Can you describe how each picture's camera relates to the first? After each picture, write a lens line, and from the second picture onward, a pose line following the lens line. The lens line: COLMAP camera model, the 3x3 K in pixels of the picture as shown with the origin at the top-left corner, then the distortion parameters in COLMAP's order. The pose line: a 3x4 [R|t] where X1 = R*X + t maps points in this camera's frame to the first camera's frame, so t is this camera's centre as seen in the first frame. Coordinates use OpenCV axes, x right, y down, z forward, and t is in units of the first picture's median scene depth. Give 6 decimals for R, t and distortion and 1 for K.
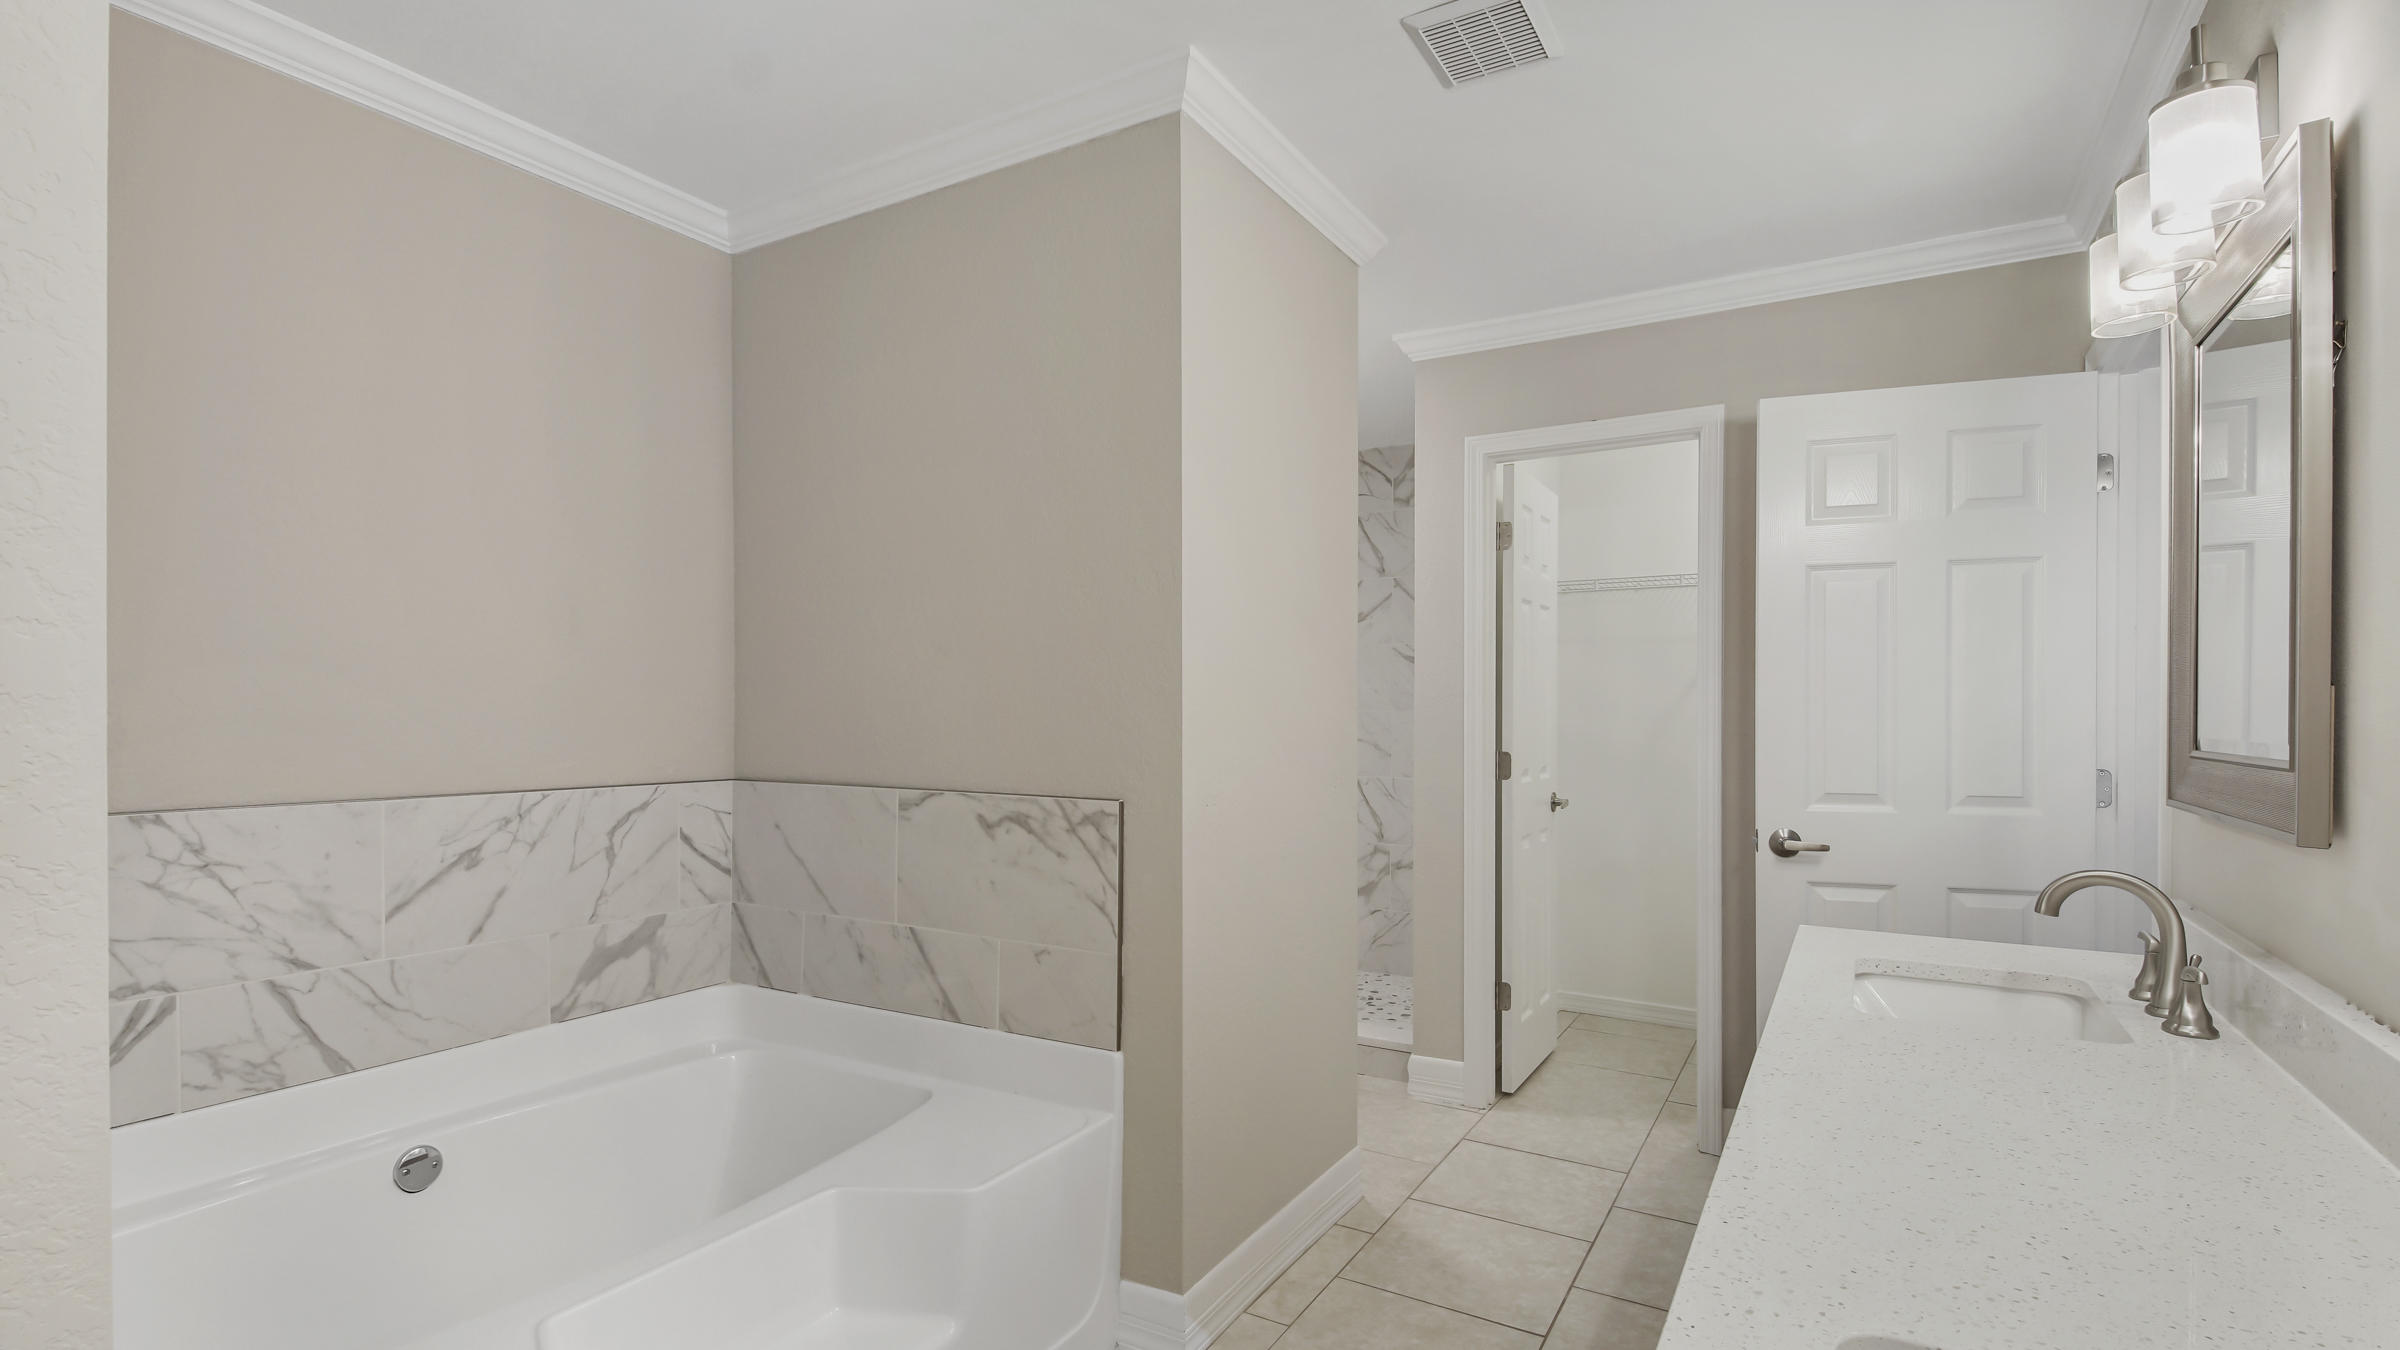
lens RADIAL K [[1104.2, 0, 1206.7], [0, 1104.2, 706.5], [0, 0, 1]] dist [0.023399, -0.000475]
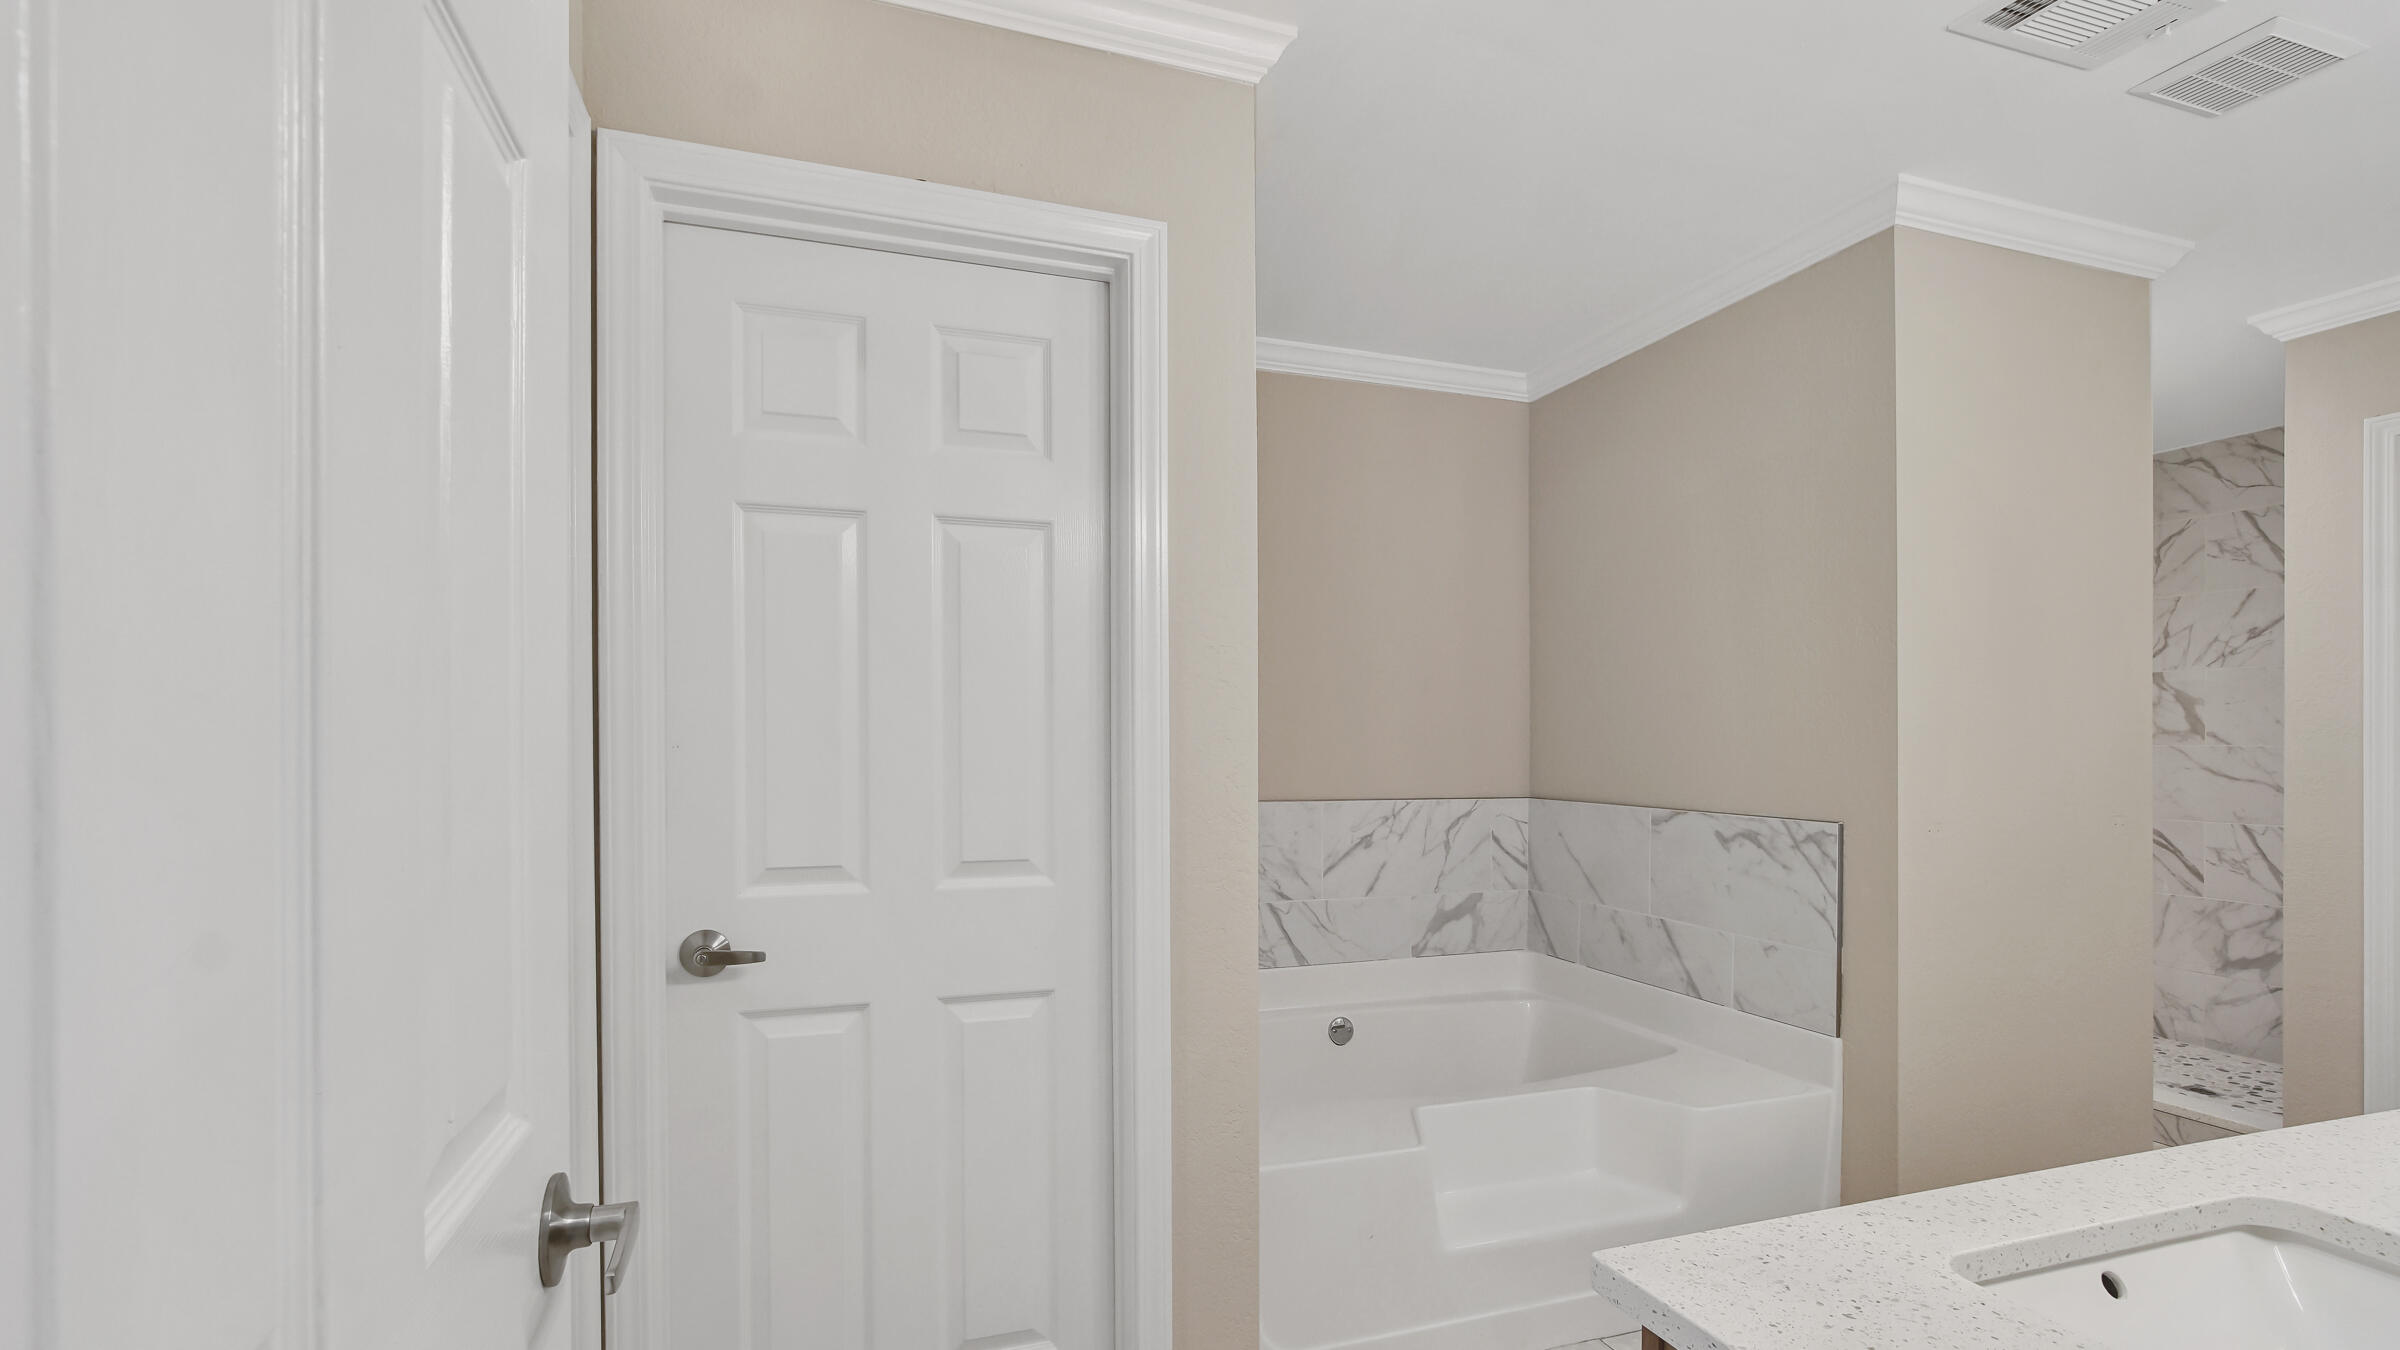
lens RADIAL K [[1095.3, 0, 1195.3], [0, 1095.3, 745.1], [0, 0, 1]] dist [-0.029077, 0.000336]
pose [[0.756501, 0.000572, -0.653992, 0.145363], [-0.001477, 0.999999, -0.000834, 0.004658], [0.653991, 0.001597, 0.756501, -0.290172]]
